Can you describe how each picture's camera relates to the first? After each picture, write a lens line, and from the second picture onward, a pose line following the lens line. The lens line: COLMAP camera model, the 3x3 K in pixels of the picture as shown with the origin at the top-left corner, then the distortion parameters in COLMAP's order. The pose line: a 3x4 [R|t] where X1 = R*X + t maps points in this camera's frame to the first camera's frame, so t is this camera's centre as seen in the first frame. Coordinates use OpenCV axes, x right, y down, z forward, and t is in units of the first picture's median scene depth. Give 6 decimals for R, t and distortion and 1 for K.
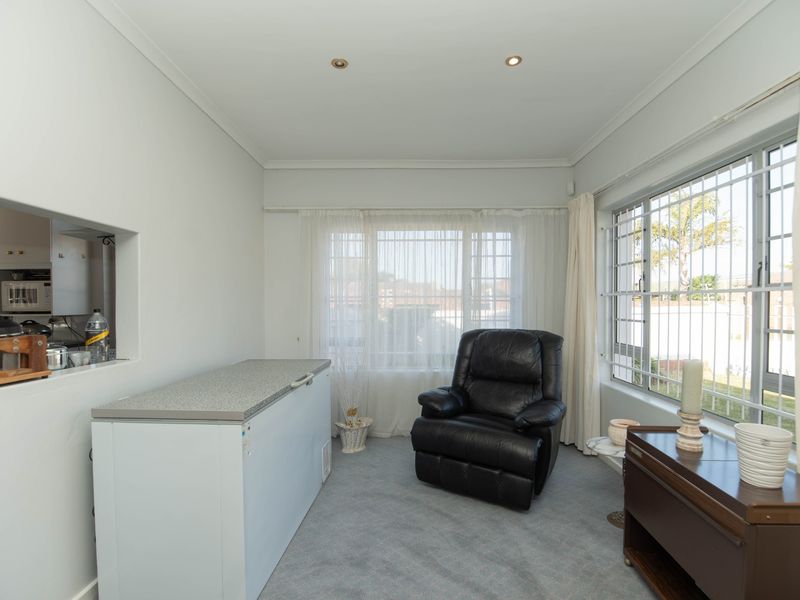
lens RADIAL K [[398.7, 0, 402.4], [0, 398.7, 308.0], [0, 0, 1]] dist [-0.011604, -0.009782]
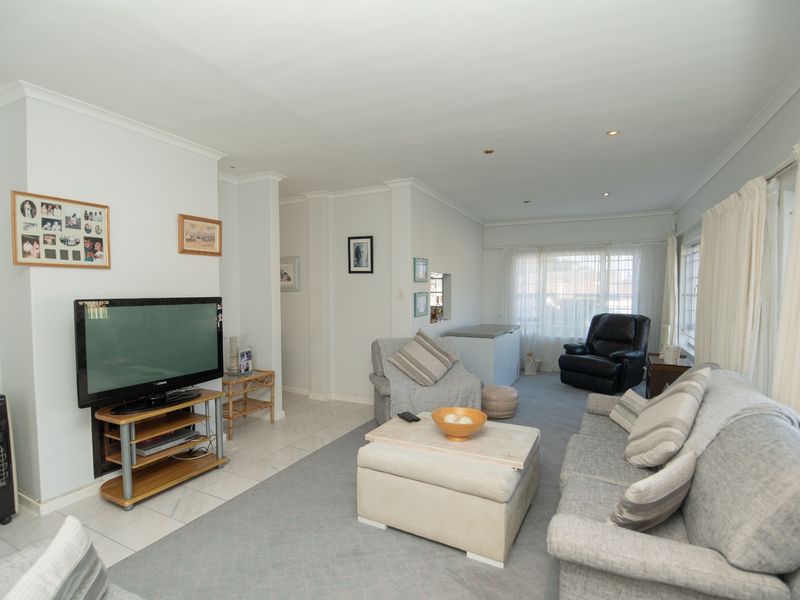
lens RADIAL K [[398.7, 0, 402.4], [0, 398.7, 308.0], [0, 0, 1]] dist [-0.011604, -0.009782]
pose [[0.909117, 0.021374, -0.415992, 0.101586], [-0.006869, 0.999316, 0.036332, -0.026446], [0.416484, -0.030173, 0.908642, -0.927271]]
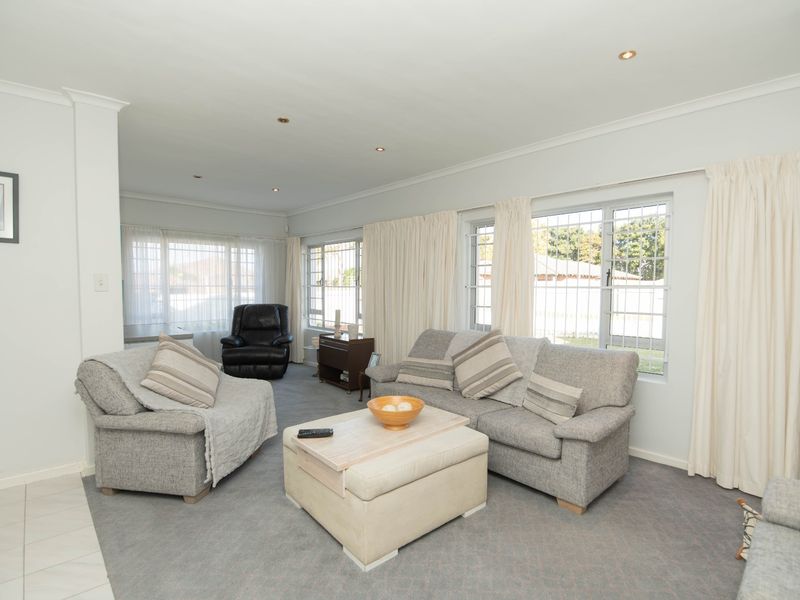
lens RADIAL K [[398.7, 0, 402.4], [0, 398.7, 308.0], [0, 0, 1]] dist [-0.011604, -0.009782]
pose [[0.719107, -0.030102, 0.694247, -0.510441], [0.000354, 0.999077, 0.042953, -0.006757], [-0.694899, -0.030642, 0.718454, -0.759441]]
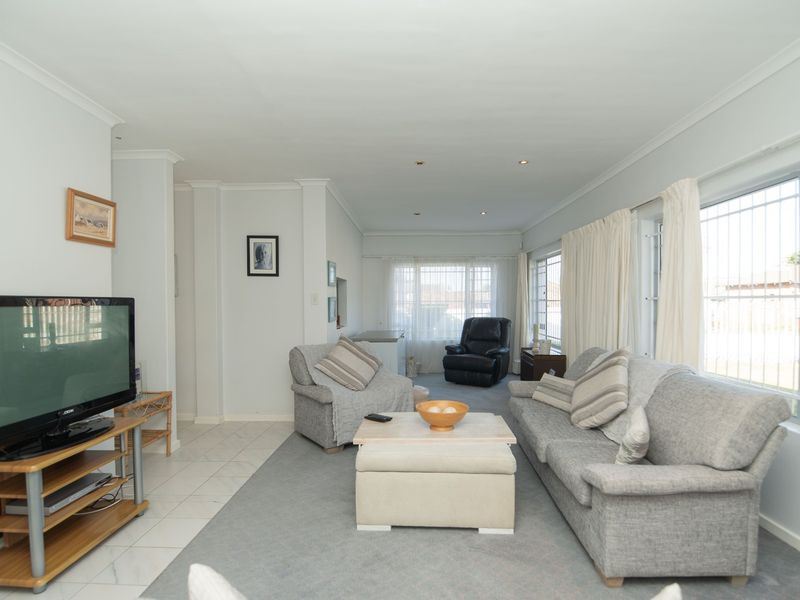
lens RADIAL K [[406.5, 0, 410.3], [0, 406.5, 307.8], [0, 0, 1]] dist [-0.009735, -0.010368]
pose [[0.999923, -0.001641, 0.012289, -0.144777], [0.001611, 0.999996, 0.002507, -0.000484], [-0.012293, -0.002487, 0.999921, -1.002011]]
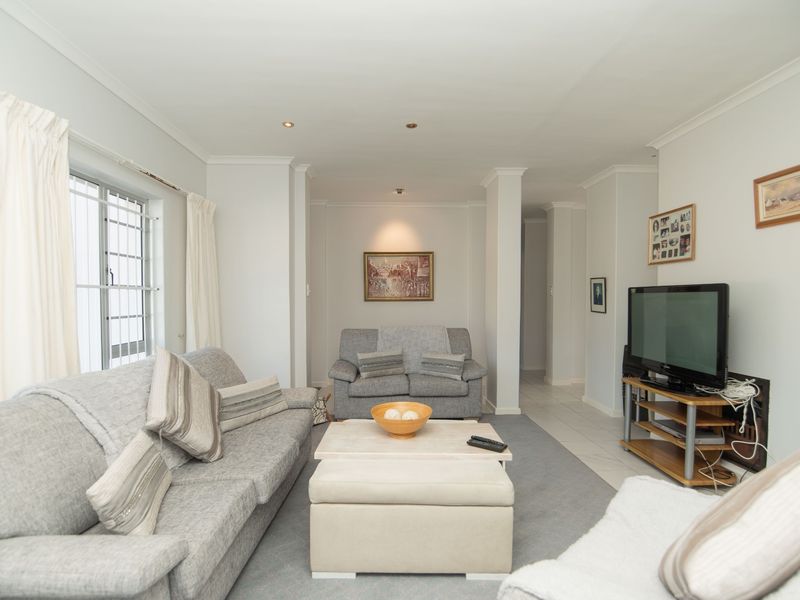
lens RADIAL K [[398.7, 0, 402.4], [0, 398.7, 308.0], [0, 0, 1]] dist [-0.011604, -0.009782]
pose [[-0.998146, 0.004874, -0.060666, -0.047253], [0.002642, 0.999319, 0.036817, -0.001069], [0.060804, 0.036588, -0.997479, 0.281529]]
